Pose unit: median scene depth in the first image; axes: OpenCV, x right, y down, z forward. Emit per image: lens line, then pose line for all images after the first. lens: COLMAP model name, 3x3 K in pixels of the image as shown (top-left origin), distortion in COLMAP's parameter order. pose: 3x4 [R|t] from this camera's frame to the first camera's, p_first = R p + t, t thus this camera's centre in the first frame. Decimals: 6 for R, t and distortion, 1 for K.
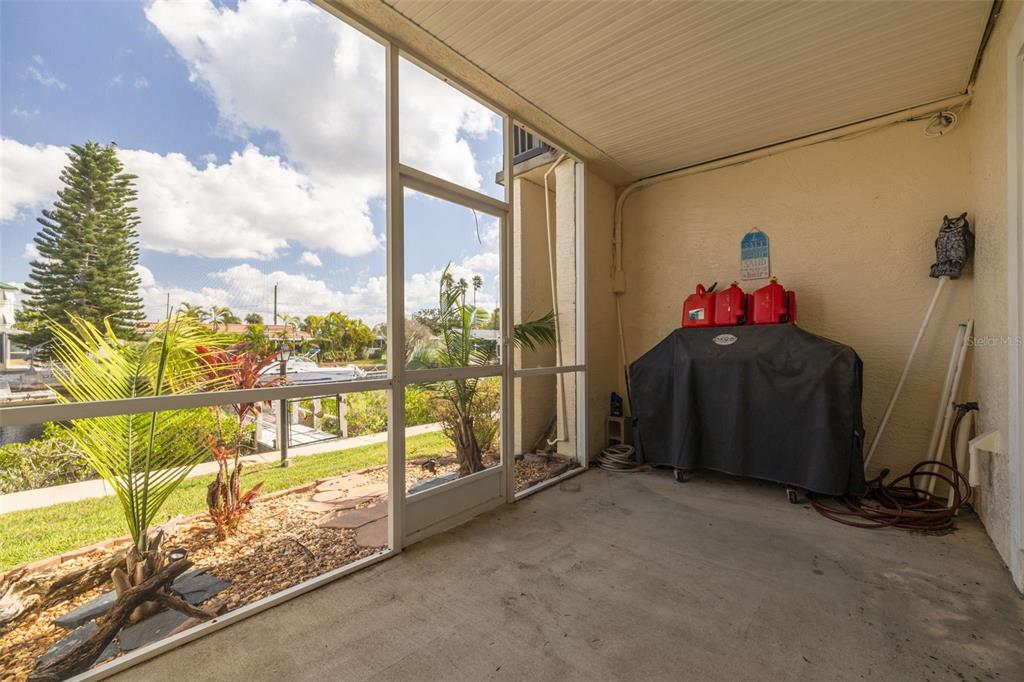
lens RADIAL K [[427.0, 0, 510.8], [0, 427.0, 338.3], [0, 0, 1]] dist [0.001827, -0.000909]
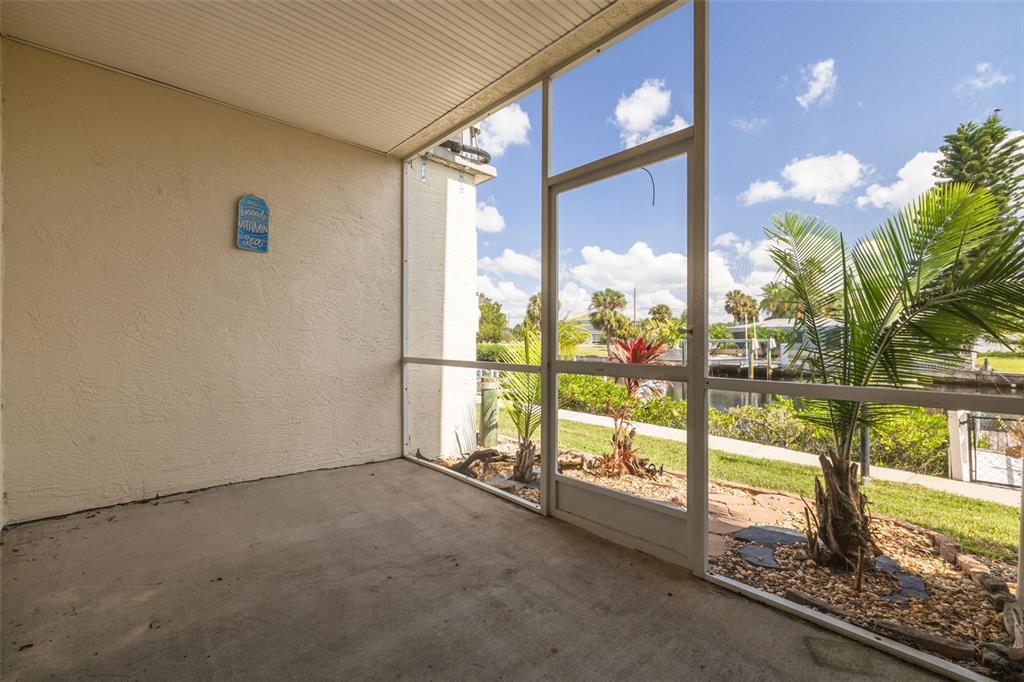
lens RADIAL K [[427.0, 0, 510.8], [0, 427.0, 338.3], [0, 0, 1]] dist [0.001827, -0.000909]
pose [[-0.103630, 0.006845, -0.994592, 0.765770], [0.013071, 0.999899, 0.005520, 0.009281], [0.994530, -0.012428, -0.103709, 0.875391]]
